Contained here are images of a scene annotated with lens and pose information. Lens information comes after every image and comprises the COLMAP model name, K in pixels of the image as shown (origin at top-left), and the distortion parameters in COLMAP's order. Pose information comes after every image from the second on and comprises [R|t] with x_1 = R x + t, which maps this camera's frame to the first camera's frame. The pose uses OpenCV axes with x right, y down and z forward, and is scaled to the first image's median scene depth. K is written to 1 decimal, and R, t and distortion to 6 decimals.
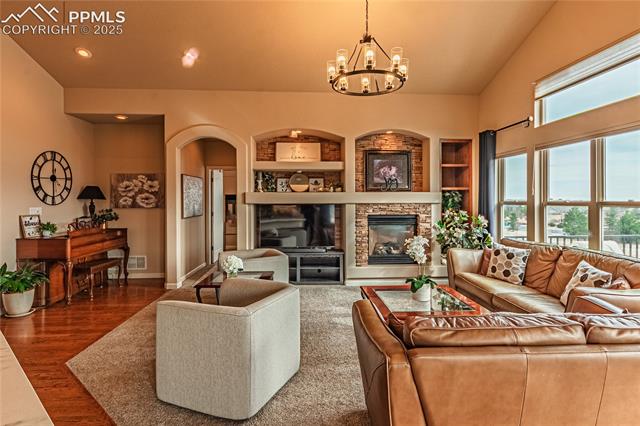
lens RADIAL K [[331.0, 0, 321.6], [0, 331.0, 200.4], [0, 0, 1]] dist [-0.001887, -0.001914]
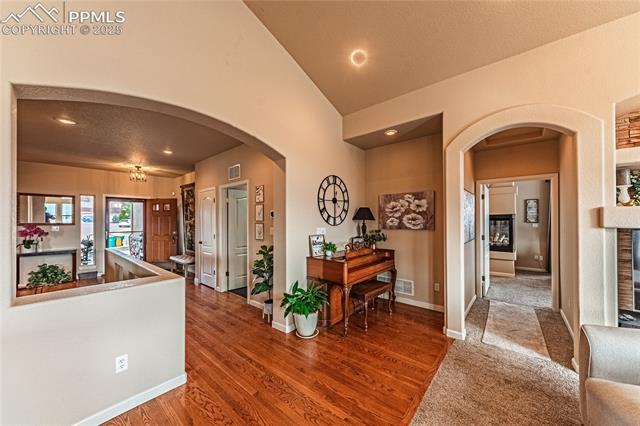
lens RADIAL K [[232.6, 0, 321.5], [0, 232.6, 218.0], [0, 0, 1]] dist [-0.002099, -0.000376]
pose [[0.721974, -0.006971, -0.691886, -0.304140], [-0.001223, 0.999935, -0.011352, -0.001335], [0.691920, 0.009042, 0.721918, 0.403976]]
